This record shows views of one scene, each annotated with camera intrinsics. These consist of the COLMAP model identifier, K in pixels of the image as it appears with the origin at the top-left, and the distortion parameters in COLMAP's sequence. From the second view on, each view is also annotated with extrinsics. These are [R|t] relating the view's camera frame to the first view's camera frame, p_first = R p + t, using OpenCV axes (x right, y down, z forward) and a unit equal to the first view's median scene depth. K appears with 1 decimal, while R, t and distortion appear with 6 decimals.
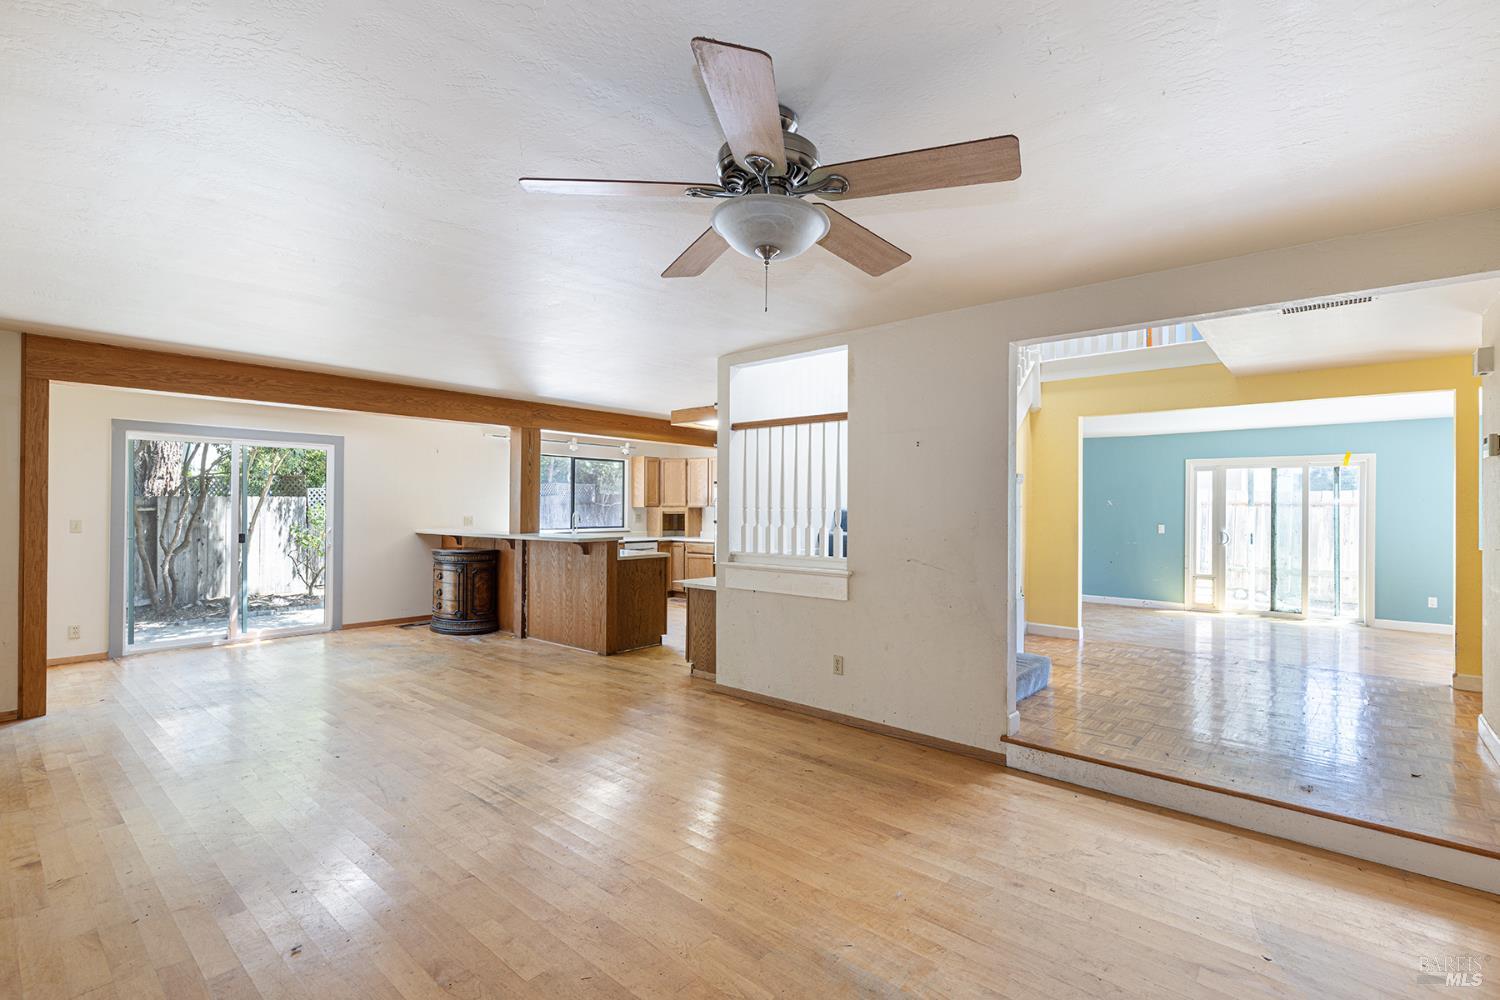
lens RADIAL K [[677.9, 0, 757.2], [0, 677.9, 505.7], [0, 0, 1]] dist [0.011614, -0.000042]
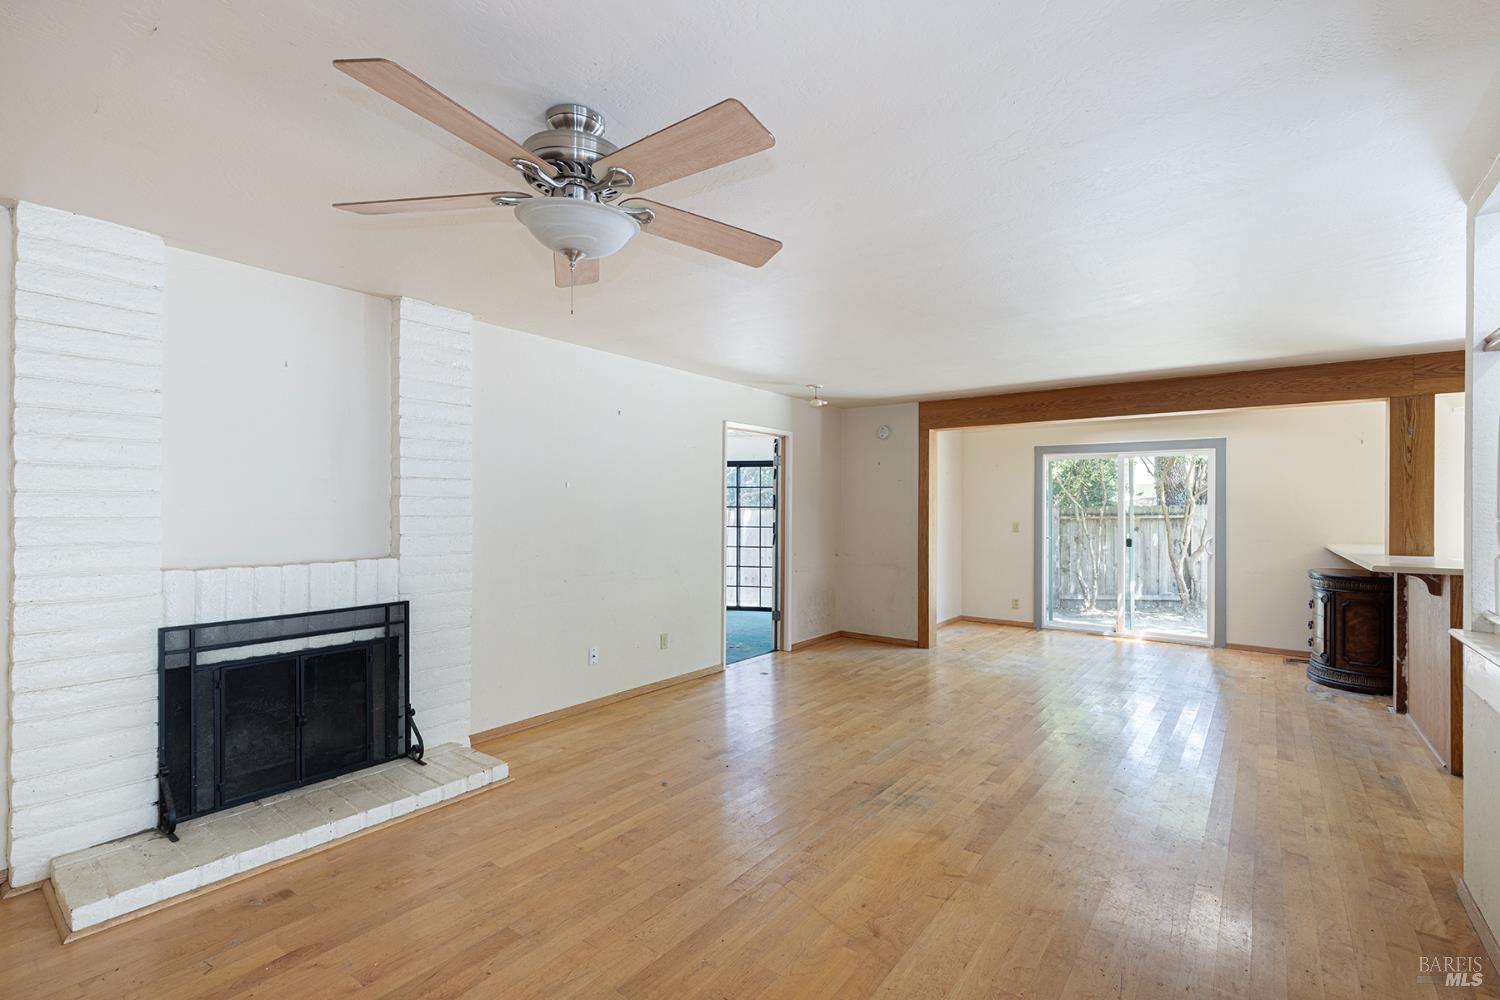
lens RADIAL K [[677.9, 0, 764.8], [0, 677.9, 505.1], [0, 0, 1]] dist [0.011614, -0.000042]
pose [[0.067529, -0.009829, -0.997669, 0.198077], [-0.004490, 0.999938, -0.010156, 0.000916], [0.997707, 0.005165, 0.067481, 0.234344]]
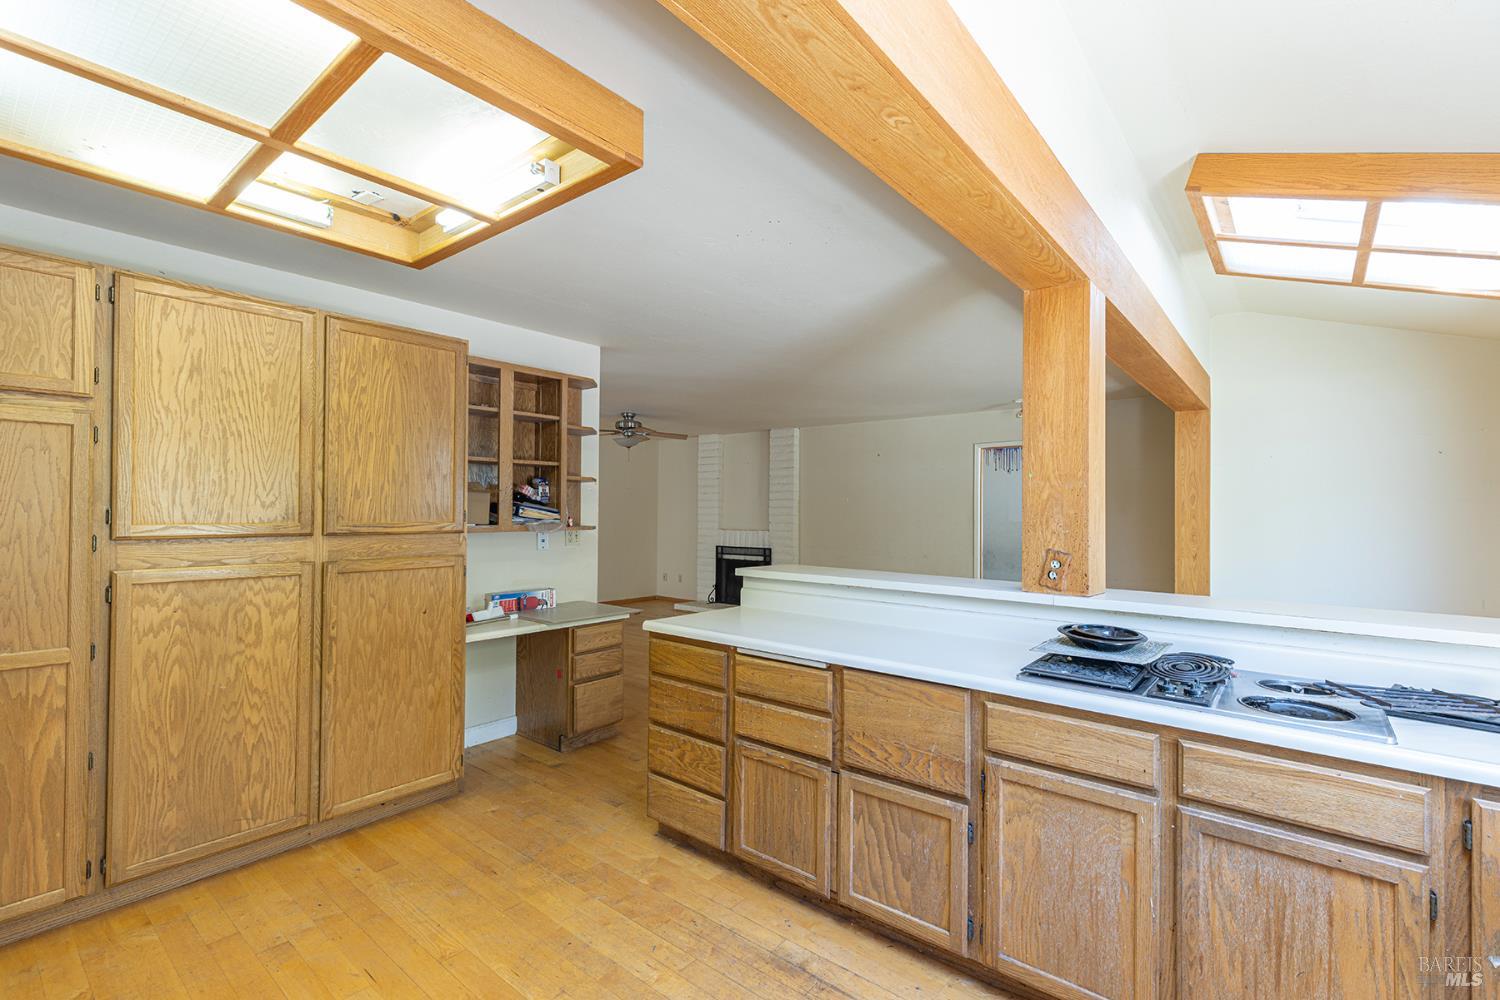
lens RADIAL K [[677.9, 0, 757.4], [0, 677.9, 504.7], [0, 0, 1]] dist [0.011614, -0.000042]
pose [[-0.999480, -0.018261, -0.026570, -0.124392], [-0.017950, 0.999768, -0.011880, 0.001541], [0.026781, -0.011397, -0.999576, 0.966244]]
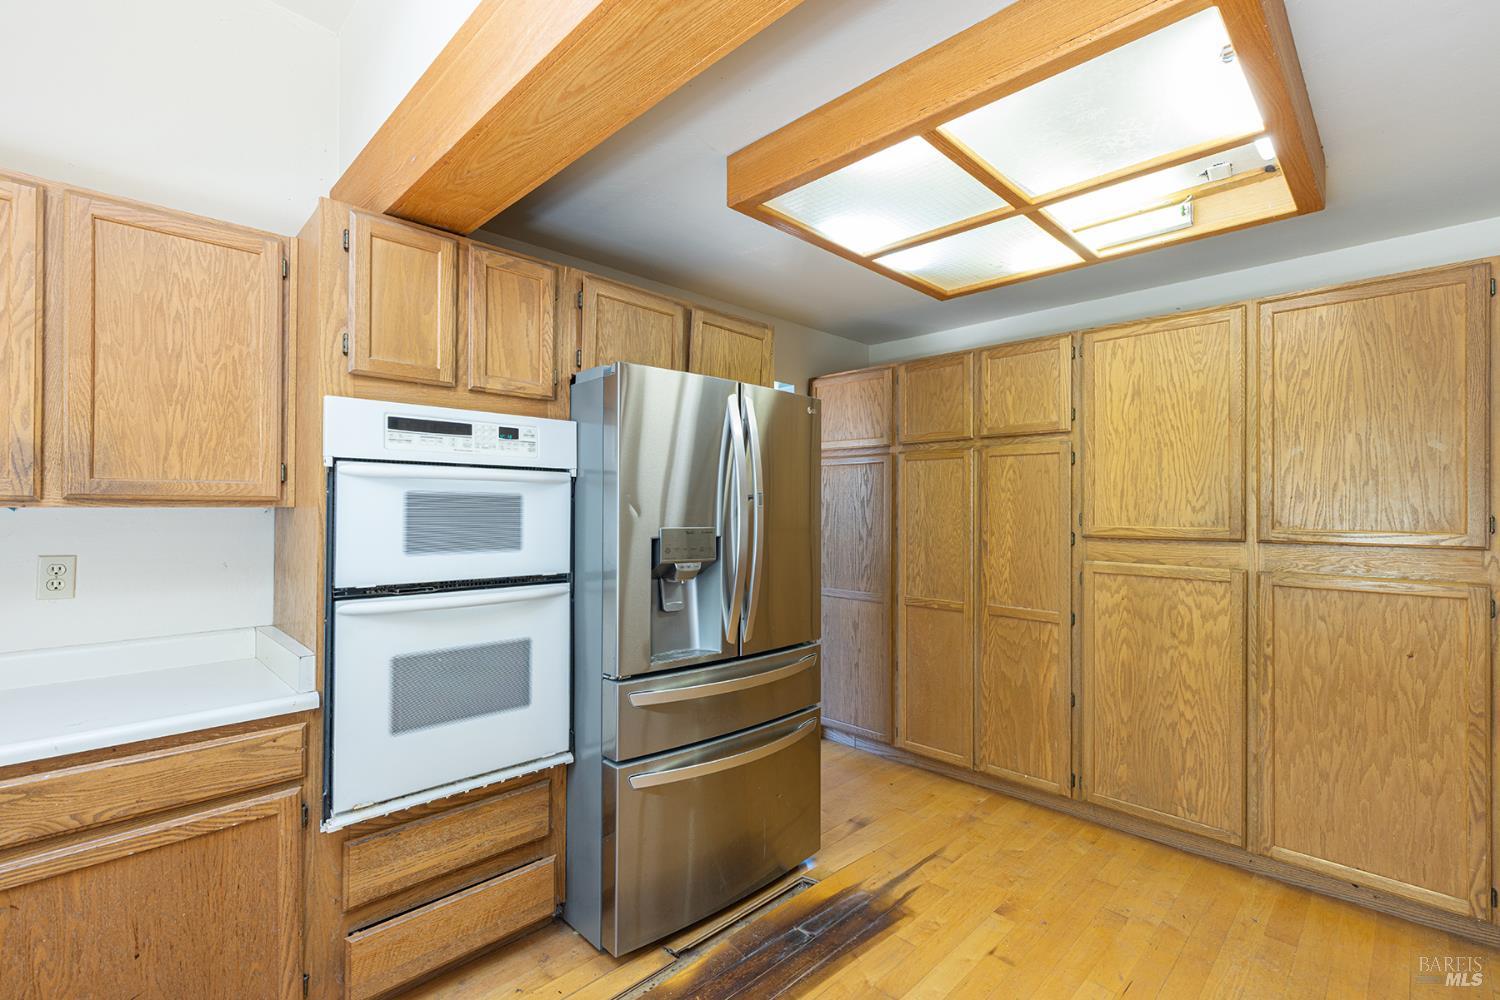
lens RADIAL K [[677.9, 0, 759.4], [0, 677.9, 506.0], [0, 0, 1]] dist [0.011614, -0.000042]
pose [[0.071898, -0.004879, 0.997400, -0.223438], [-0.008363, 0.999950, 0.005495, 0.000451], [-0.997377, -0.008736, 0.071854, 0.851918]]
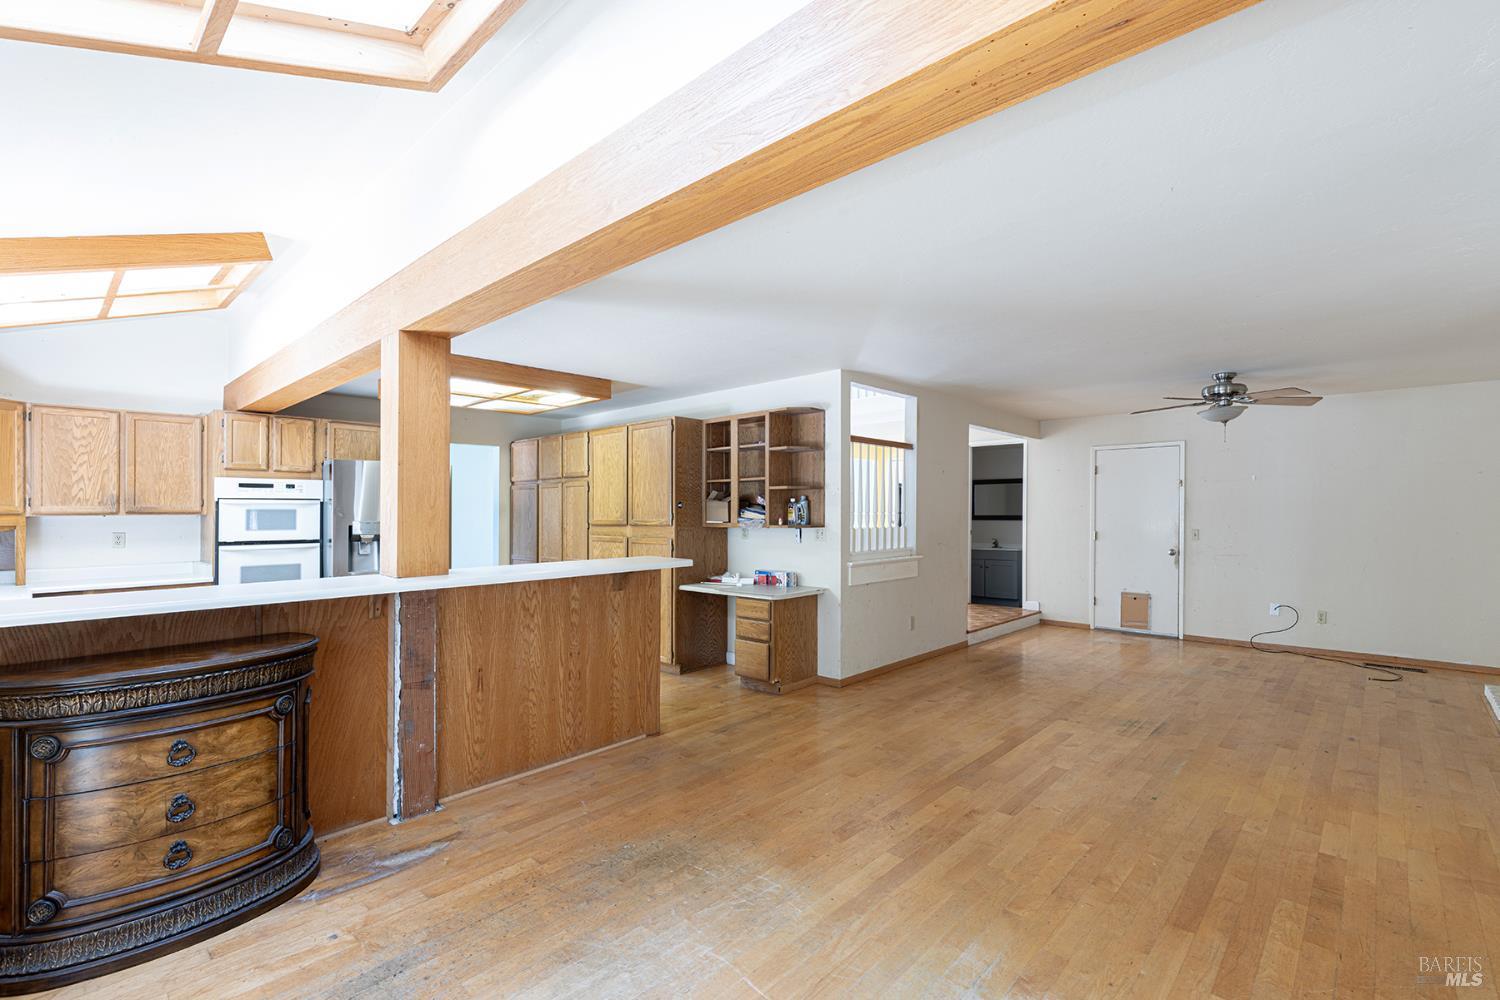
lens RADIAL K [[677.9, 0, 761.4], [0, 677.9, 507.6], [0, 0, 1]] dist [0.011614, -0.000042]
pose [[0.033454, -0.003328, 0.999435, -0.559186], [0.001501, 0.999993, 0.003279, -0.003784], [-0.999439, 0.001390, 0.033459, 0.545947]]
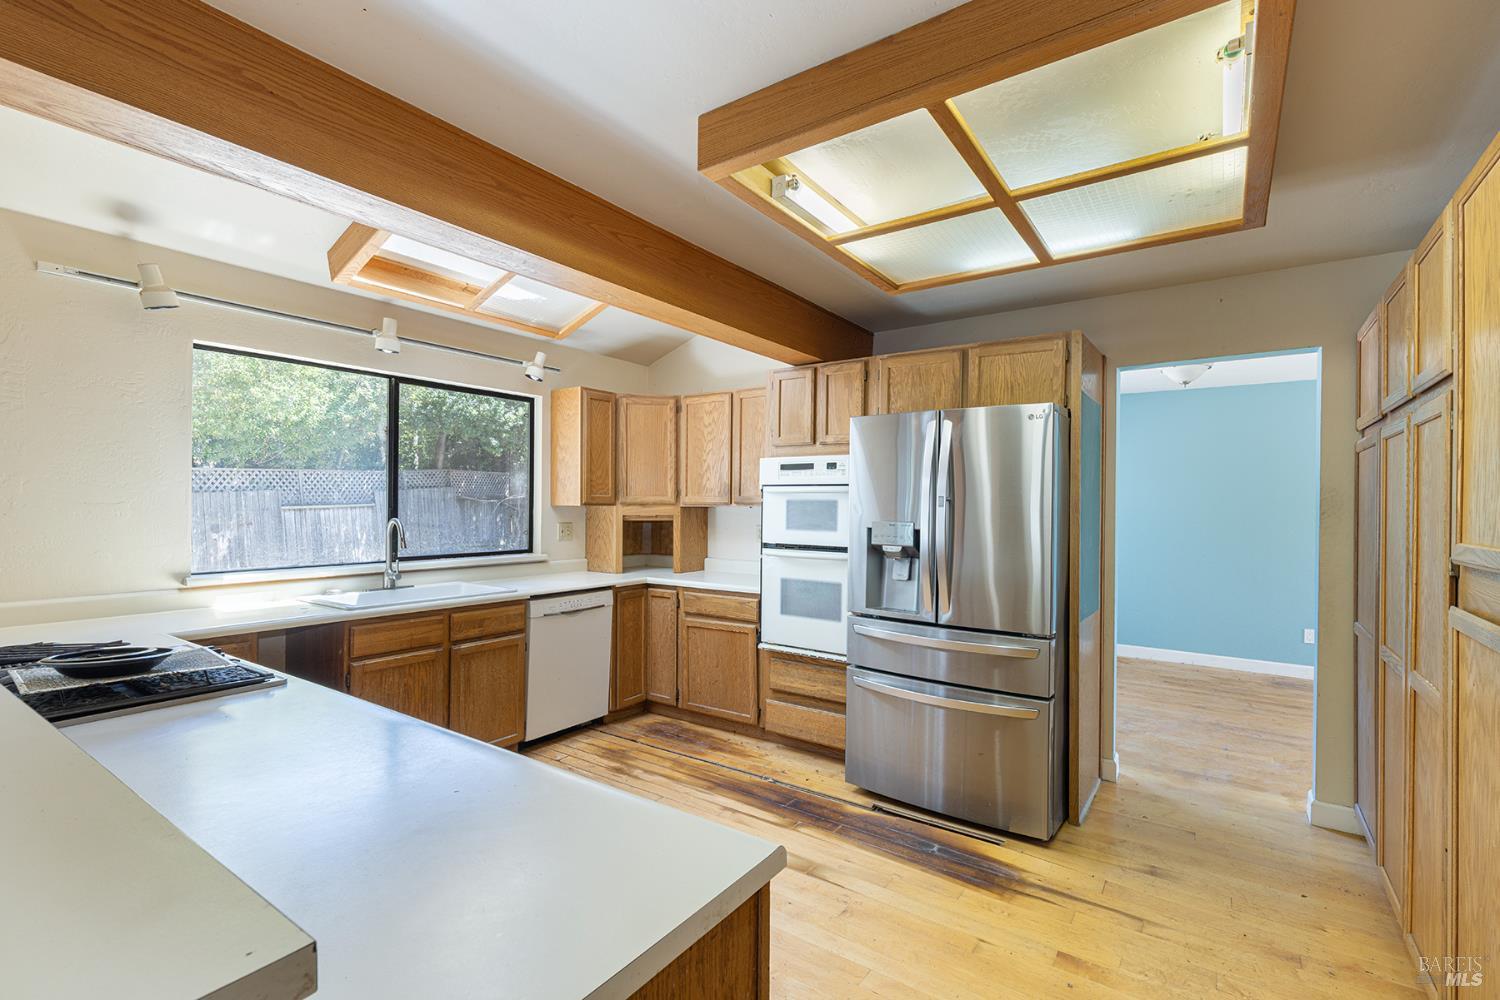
lens RADIAL K [[677.9, 0, 750.9], [0, 677.9, 505.4], [0, 0, 1]] dist [0.011614, -0.000042]
pose [[0.996374, 0.000206, 0.085087, -0.099124], [-0.000545, 0.999992, 0.003963, 0.000233], [-0.085085, -0.003995, 0.996366, 0.583119]]
